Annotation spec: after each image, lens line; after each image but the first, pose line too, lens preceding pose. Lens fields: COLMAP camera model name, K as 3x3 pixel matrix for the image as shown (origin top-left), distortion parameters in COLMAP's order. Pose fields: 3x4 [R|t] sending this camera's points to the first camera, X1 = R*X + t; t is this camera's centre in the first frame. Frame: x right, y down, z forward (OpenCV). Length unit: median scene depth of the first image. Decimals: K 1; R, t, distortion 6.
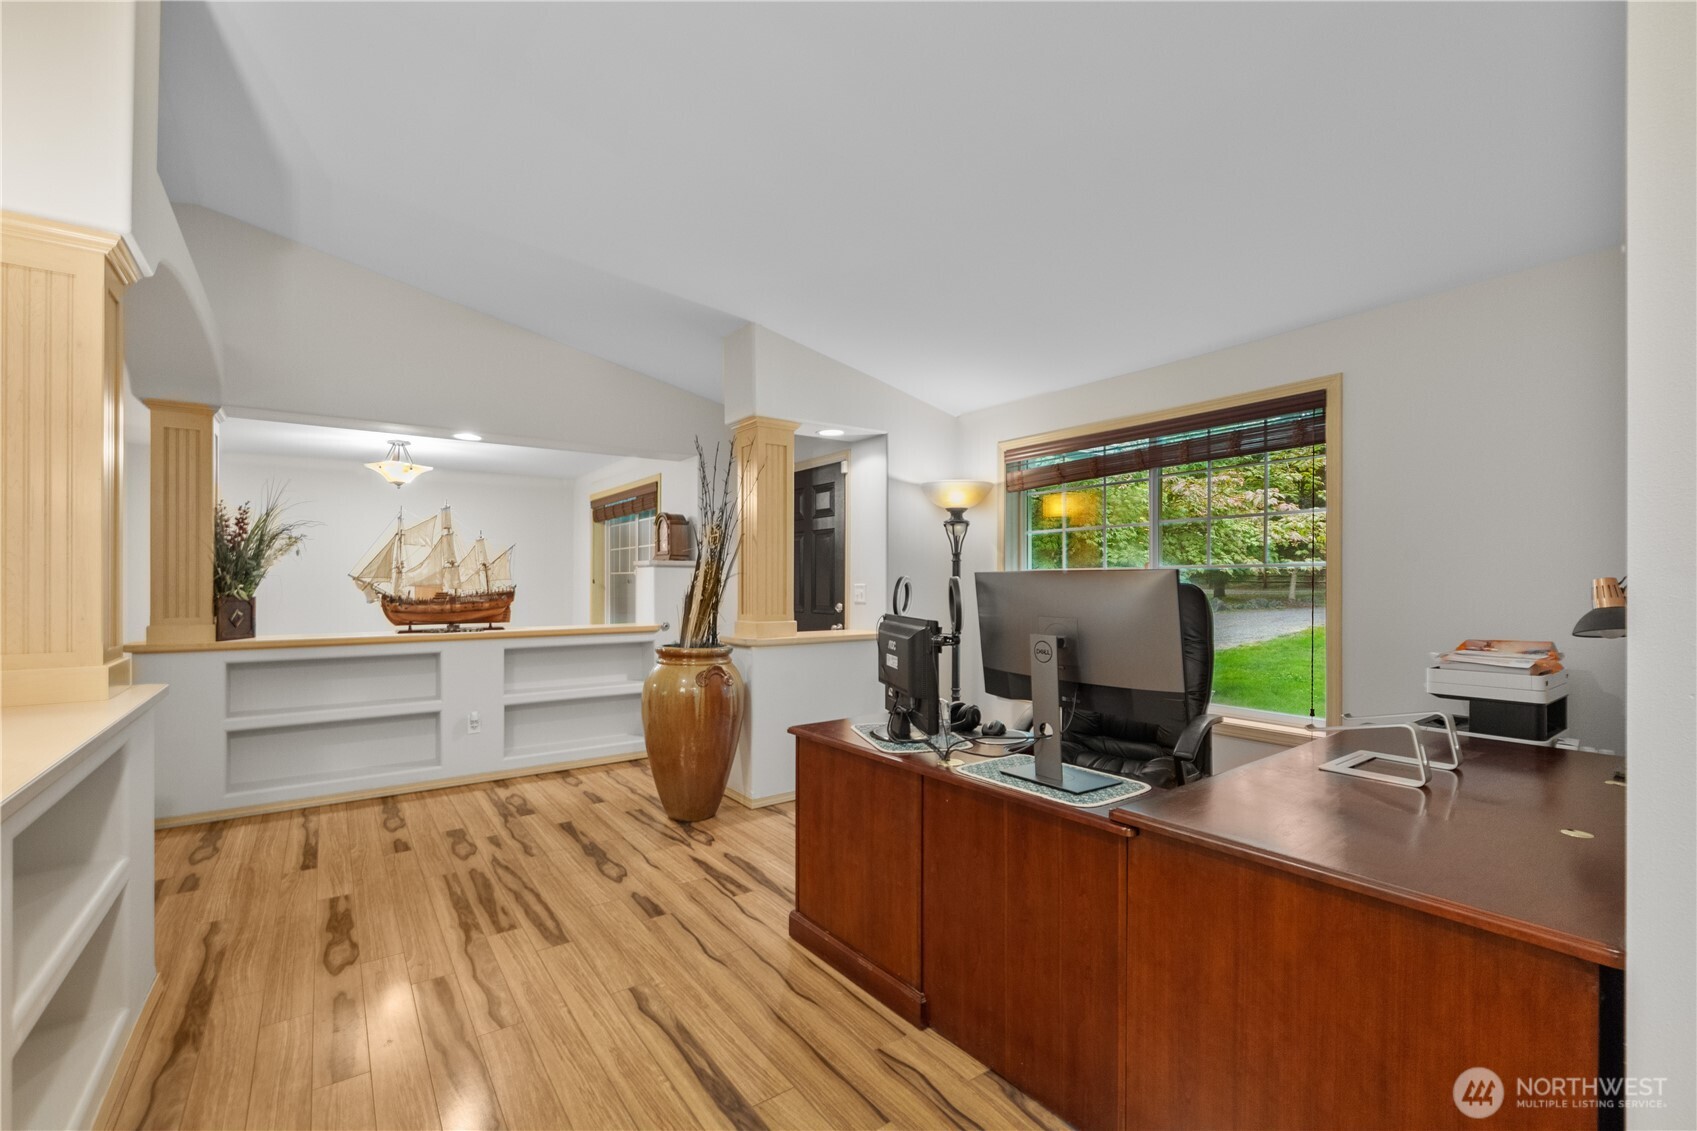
lens RADIAL K [[716.6, 0, 843.9], [0, 716.6, 575.3], [0, 0, 1]] dist [-0.001466, -0.000654]
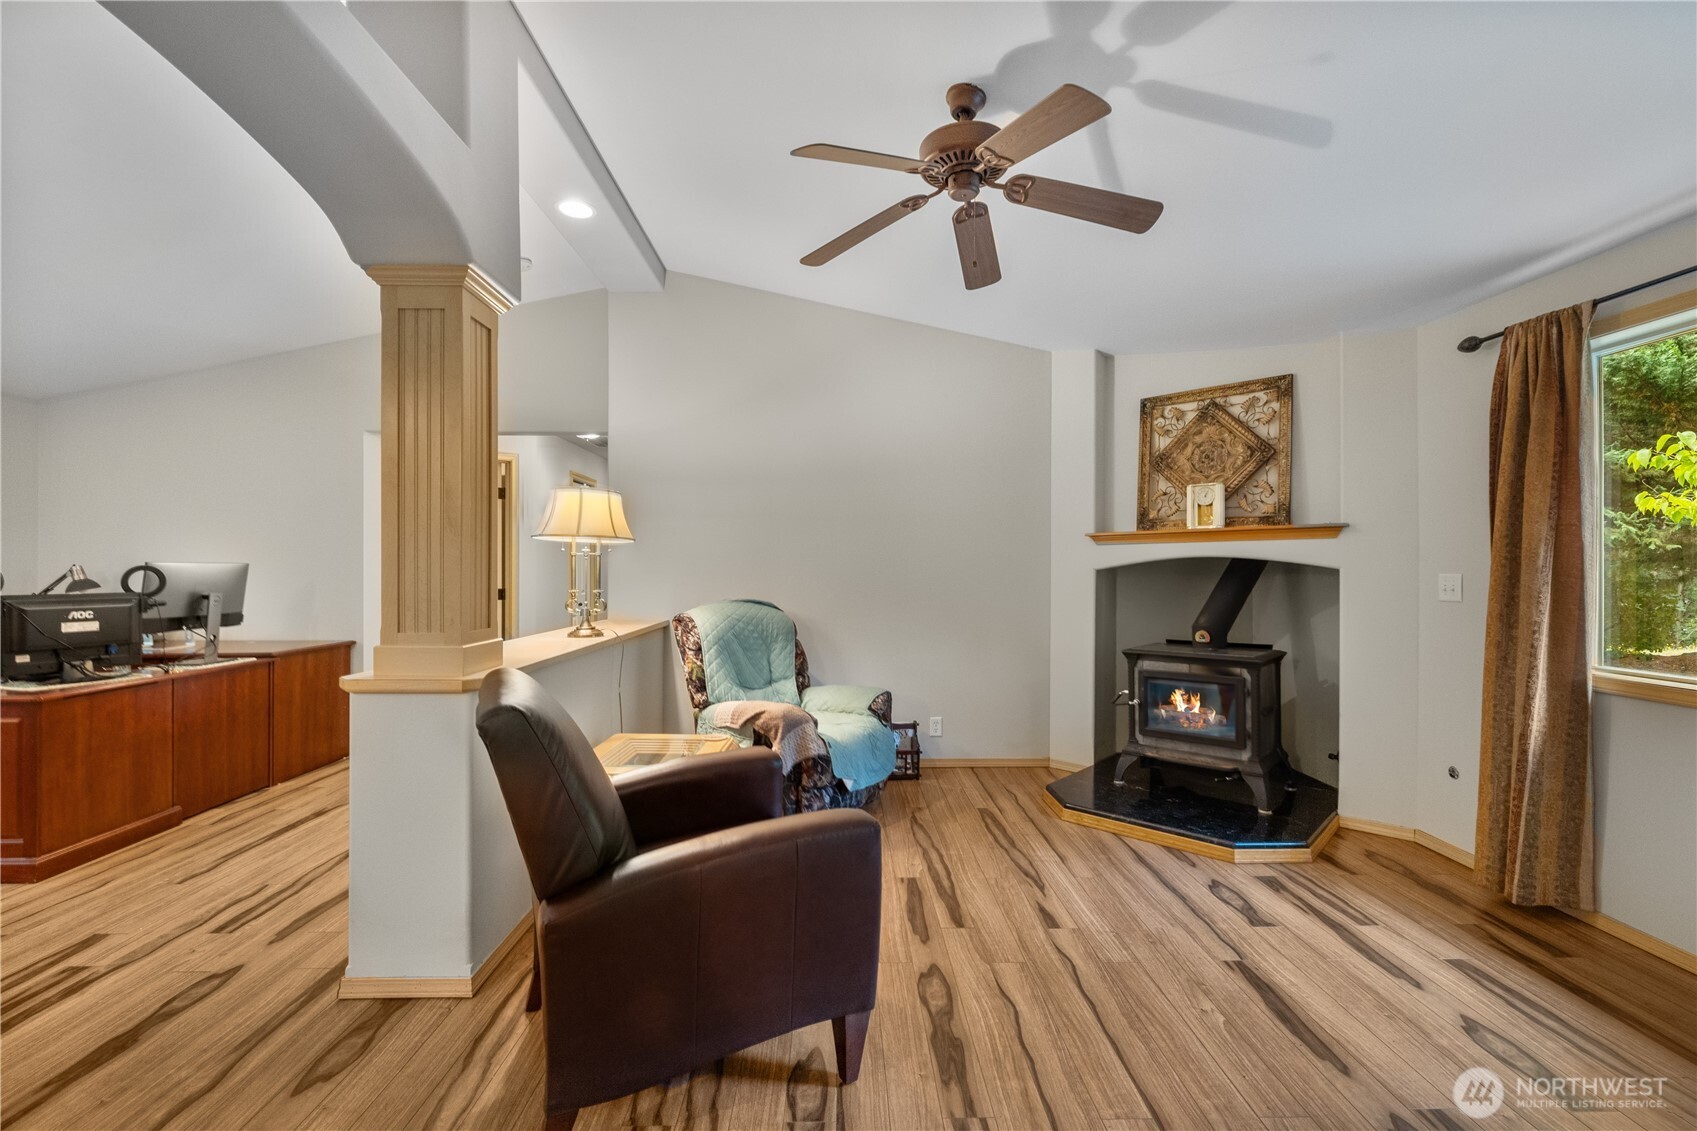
lens RADIAL K [[716.6, 0, 850.6], [0, 716.6, 569.3], [0, 0, 1]] dist [-0.001466, -0.000654]
pose [[-0.828390, -0.000120, 0.560152, -2.018847], [-0.006304, 0.999939, -0.009109, 0.009031], [-0.560117, -0.011077, -0.828340, 1.385702]]
